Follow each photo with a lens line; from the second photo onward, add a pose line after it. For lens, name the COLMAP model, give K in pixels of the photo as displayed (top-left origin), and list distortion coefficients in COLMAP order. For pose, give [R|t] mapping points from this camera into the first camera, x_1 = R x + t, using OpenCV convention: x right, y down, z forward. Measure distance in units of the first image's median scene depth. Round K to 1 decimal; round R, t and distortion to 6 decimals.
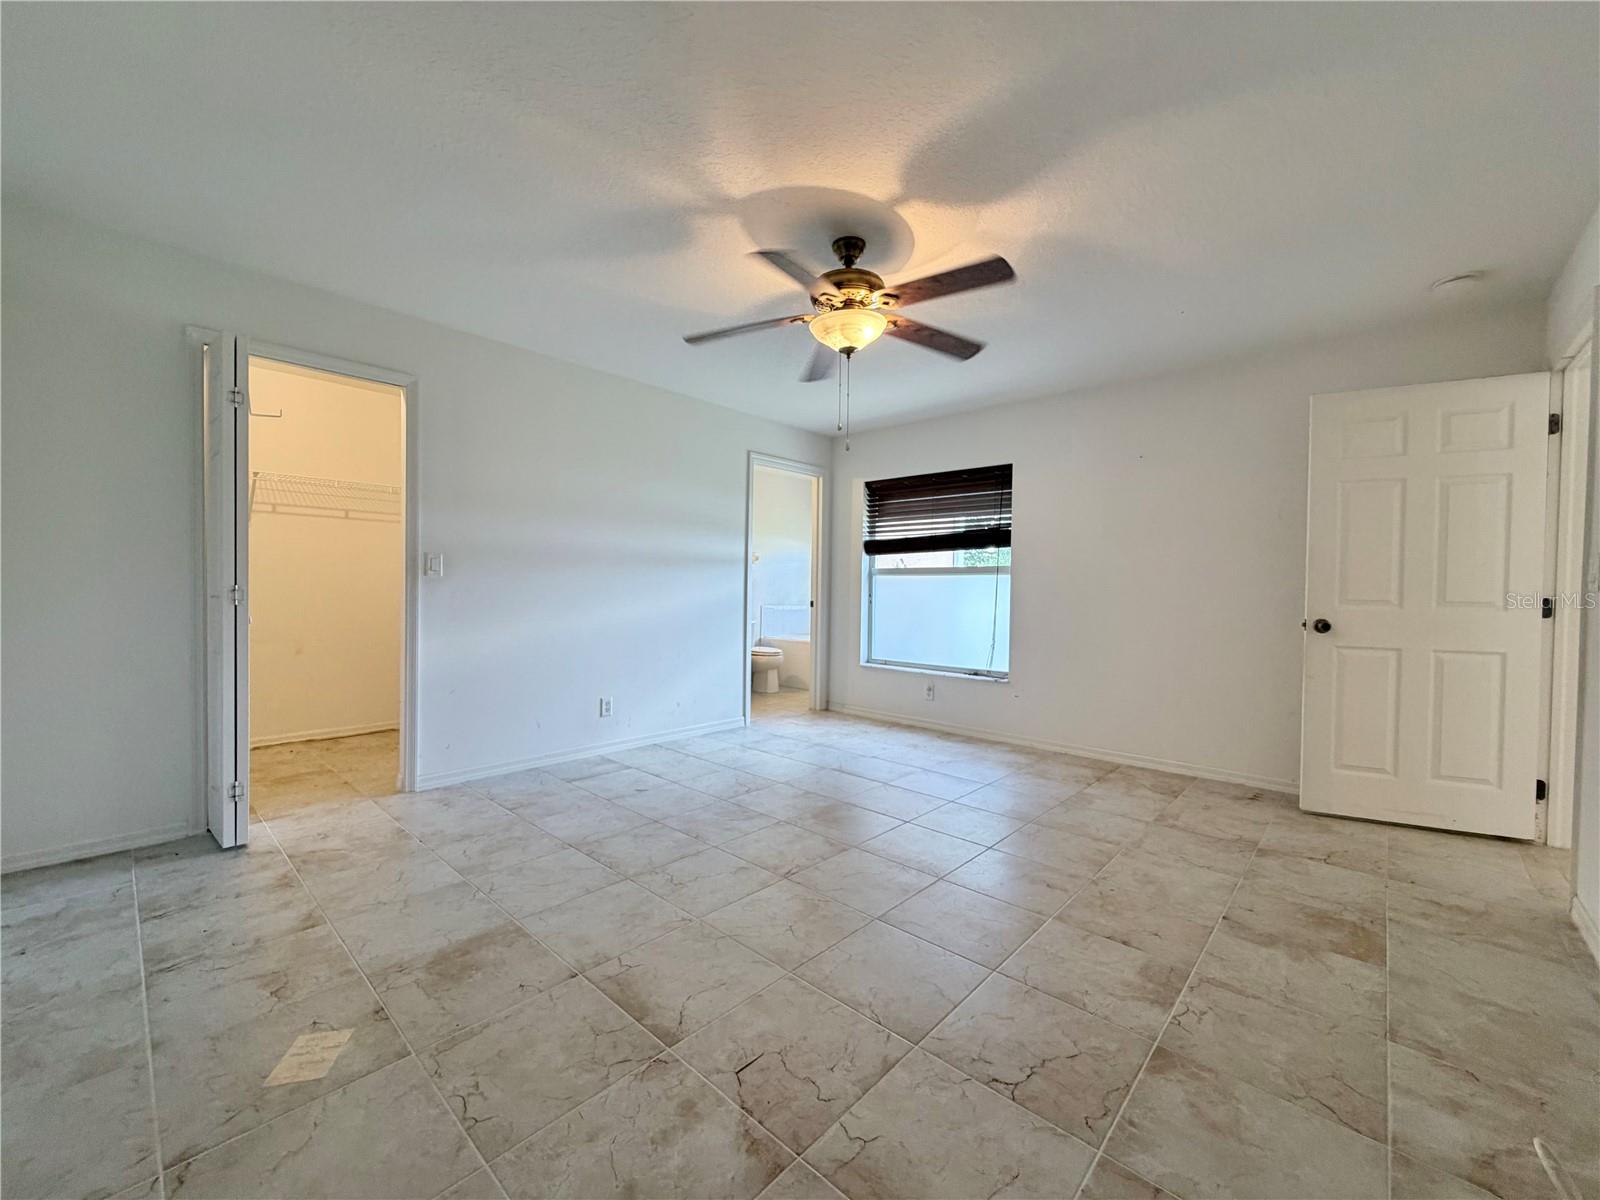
lens RADIAL K [[636.4, 0, 796.6], [0, 636.4, 598.7], [0, 0, 1]] dist [0.001384, -0.000170]
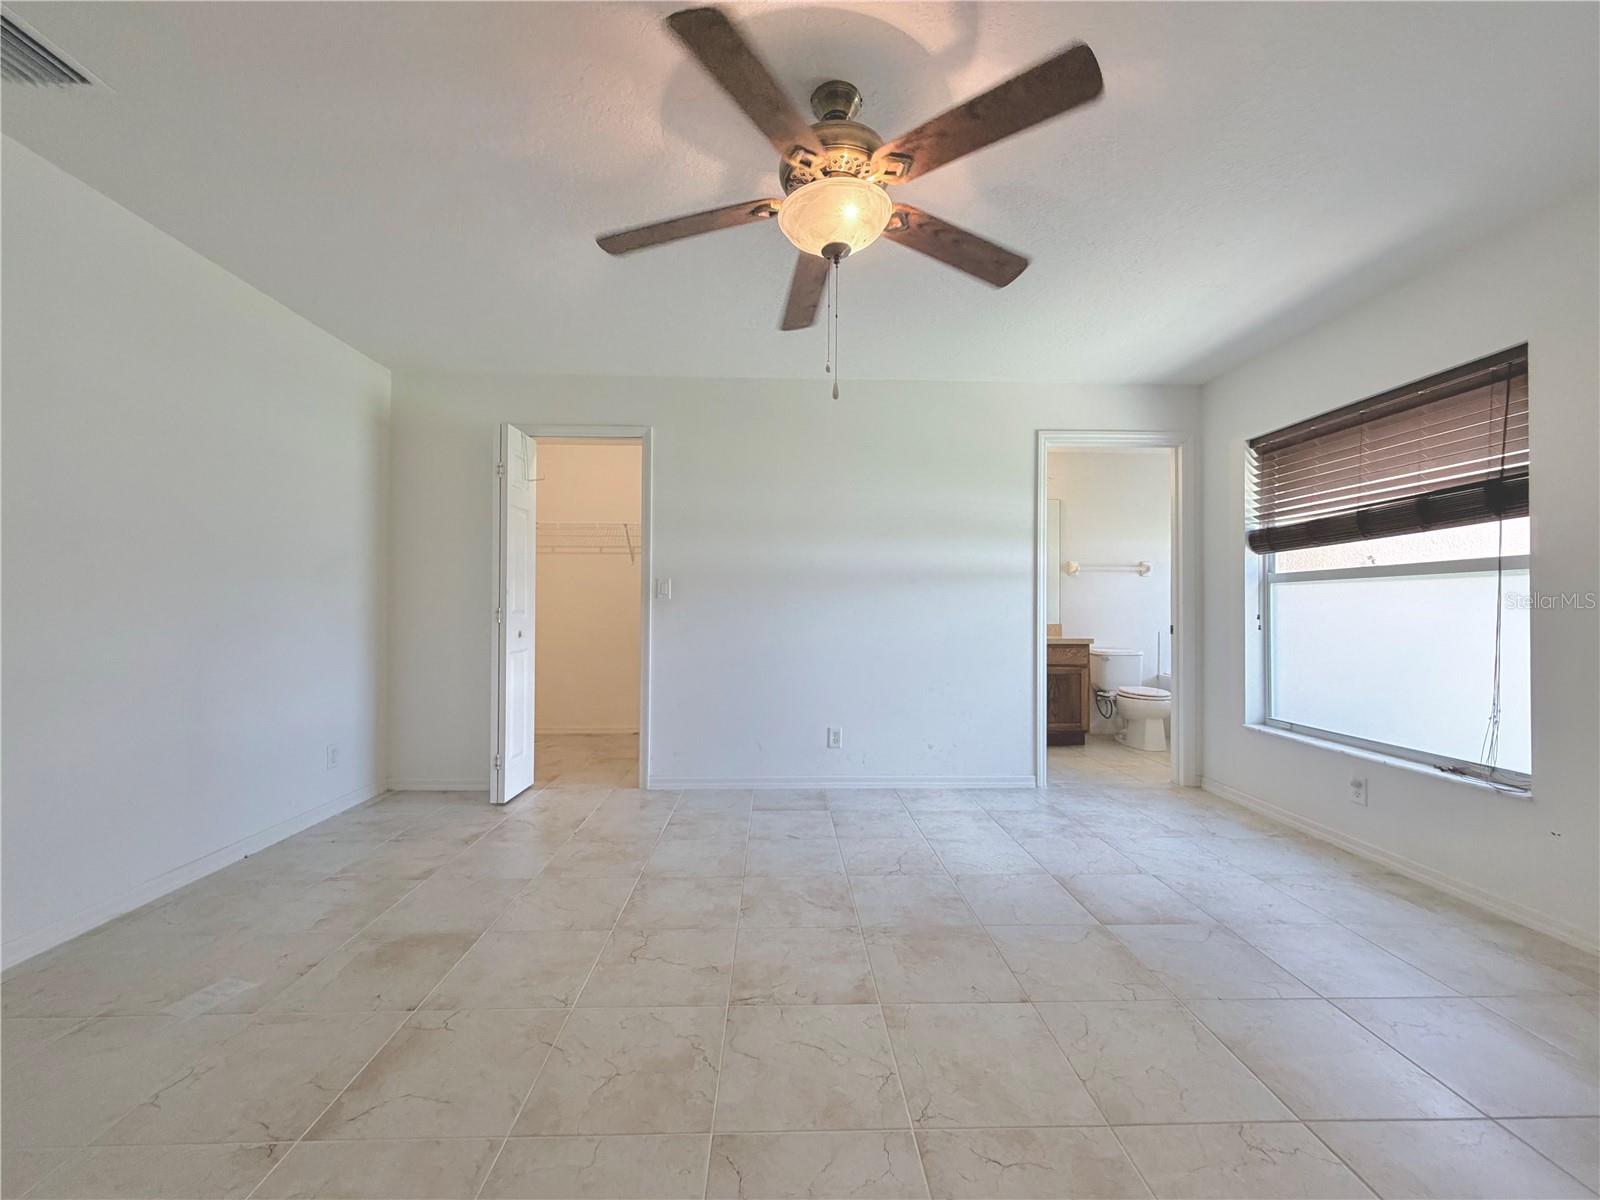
lens RADIAL K [[636.4, 0, 797.2], [0, 636.4, 599.0], [0, 0, 1]] dist [0.001384, -0.000170]
pose [[0.703045, -0.021480, -0.710821, 0.393042], [-0.004966, 0.999371, -0.035111, 0.002716], [0.711128, 0.028214, 0.702496, 0.376157]]
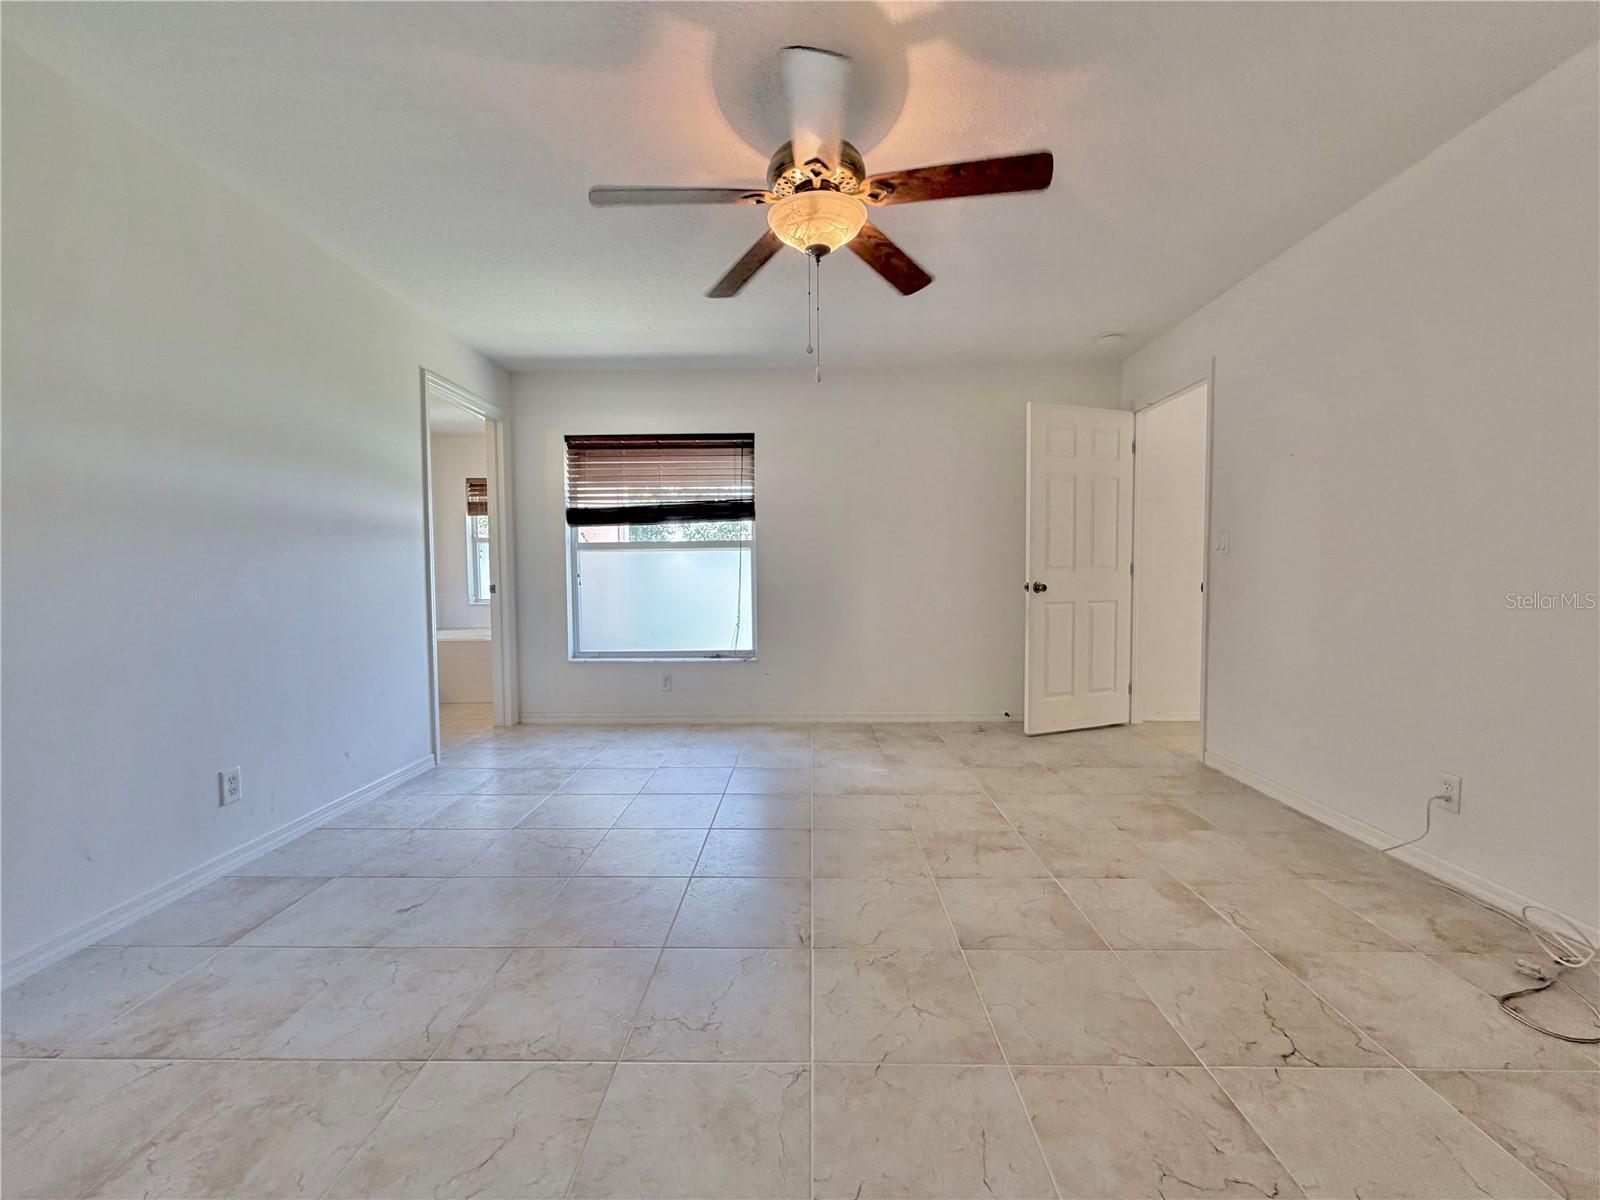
lens RADIAL K [[636.4, 0, 796.9], [0, 636.4, 600.0], [0, 0, 1]] dist [0.001384, -0.000170]
pose [[0.748290, -0.049472, 0.661524, -0.352025], [0.029311, 0.998707, 0.041533, 0.000975], [-0.662724, -0.011688, 0.748773, 0.322411]]
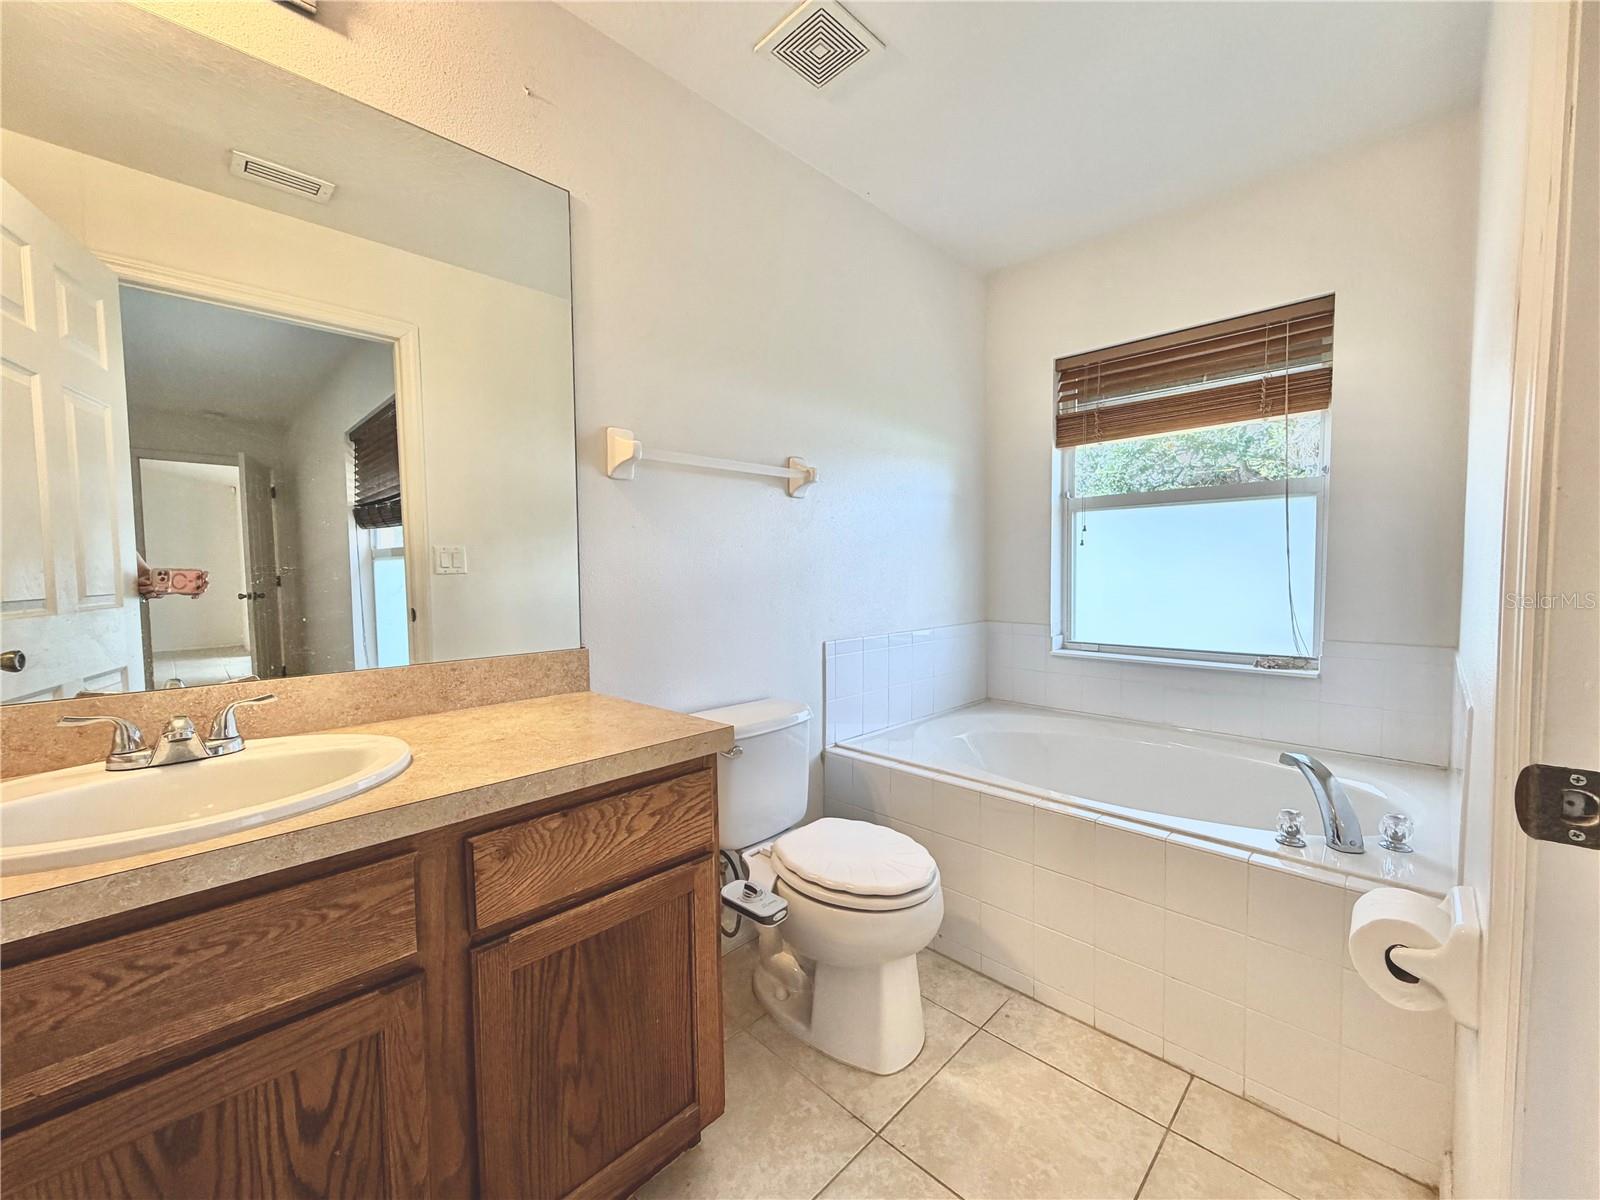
lens RADIAL K [[636.4, 0, 795.6], [0, 636.4, 603.5], [0, 0, 1]] dist [0.001384, -0.000170]
pose [[0.998808, -0.026054, -0.041272, -0.122096], [0.027661, 0.998862, 0.038853, -0.039780], [0.040213, -0.039949, 0.998392, 1.555719]]
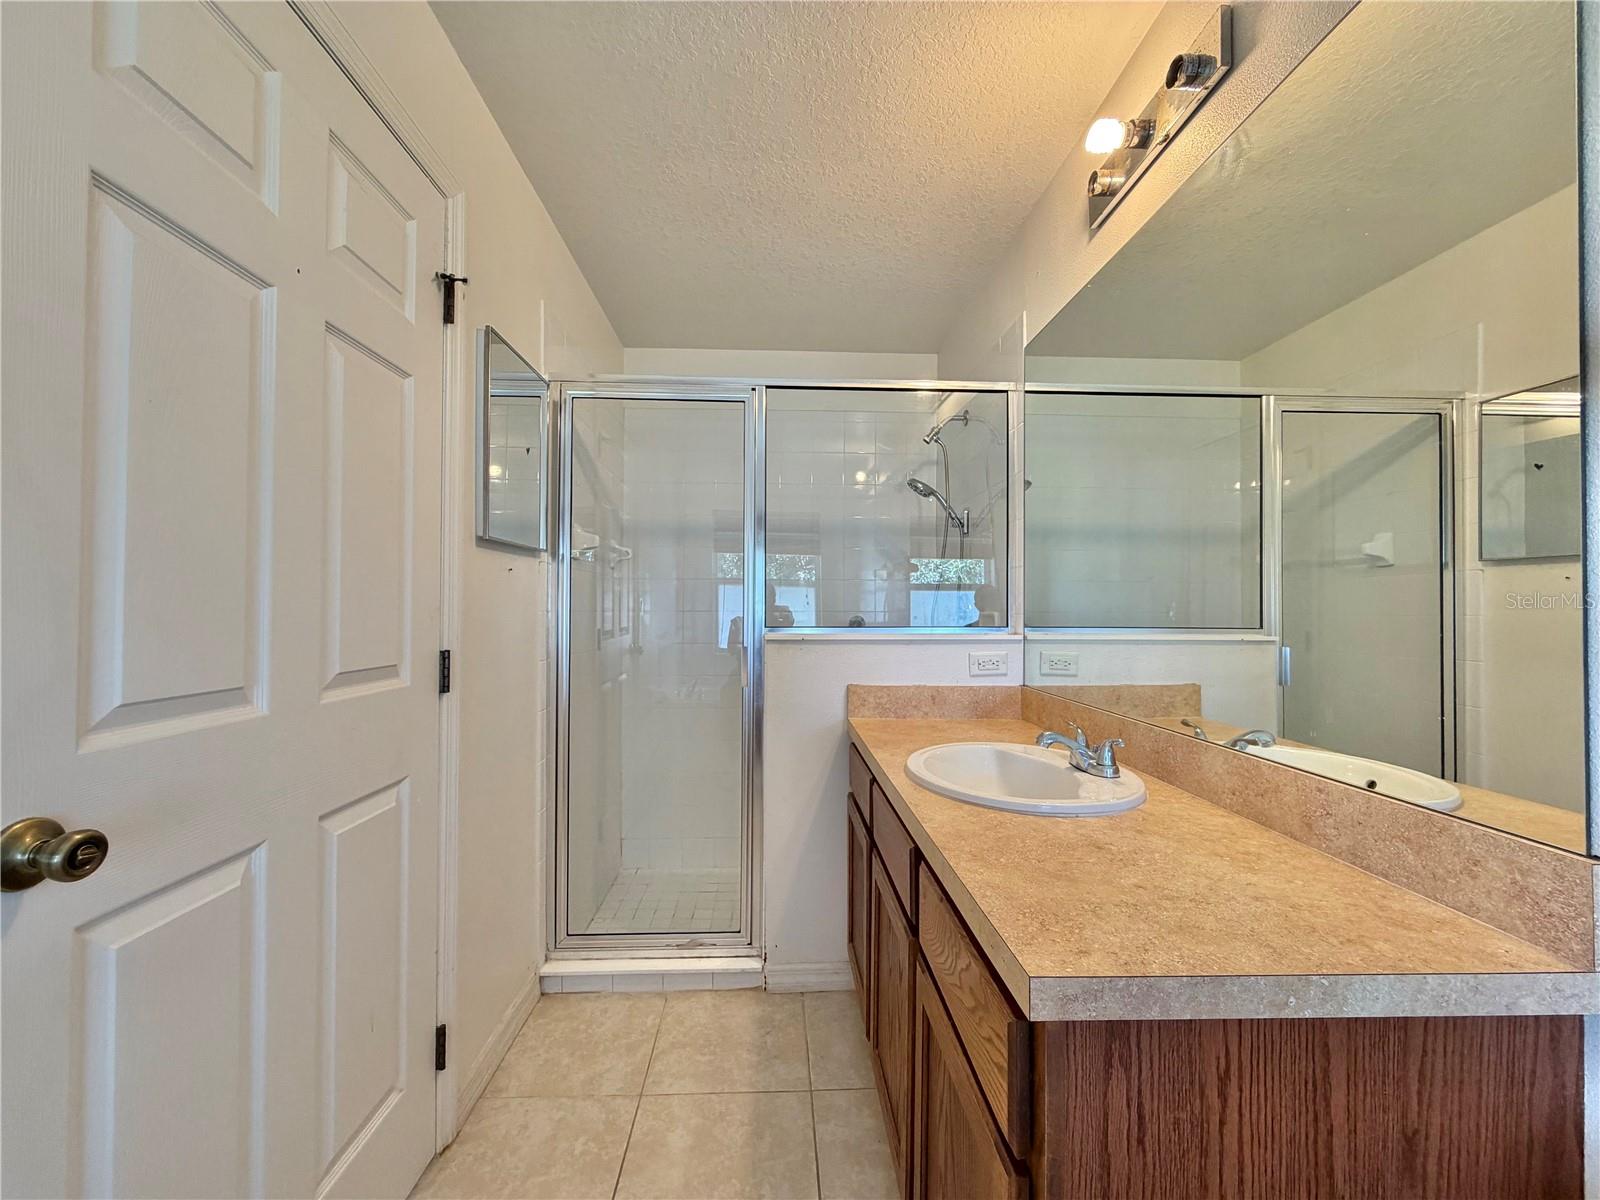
lens RADIAL K [[636.4, 0, 799.5], [0, 636.4, 607.5], [0, 0, 1]] dist [0.001384, -0.000170]
pose [[-0.703453, -0.022444, -0.710387, 0.003120], [-0.025435, 0.999656, -0.006397, -0.060464], [0.710287, 0.013569, -0.703782, 1.980768]]
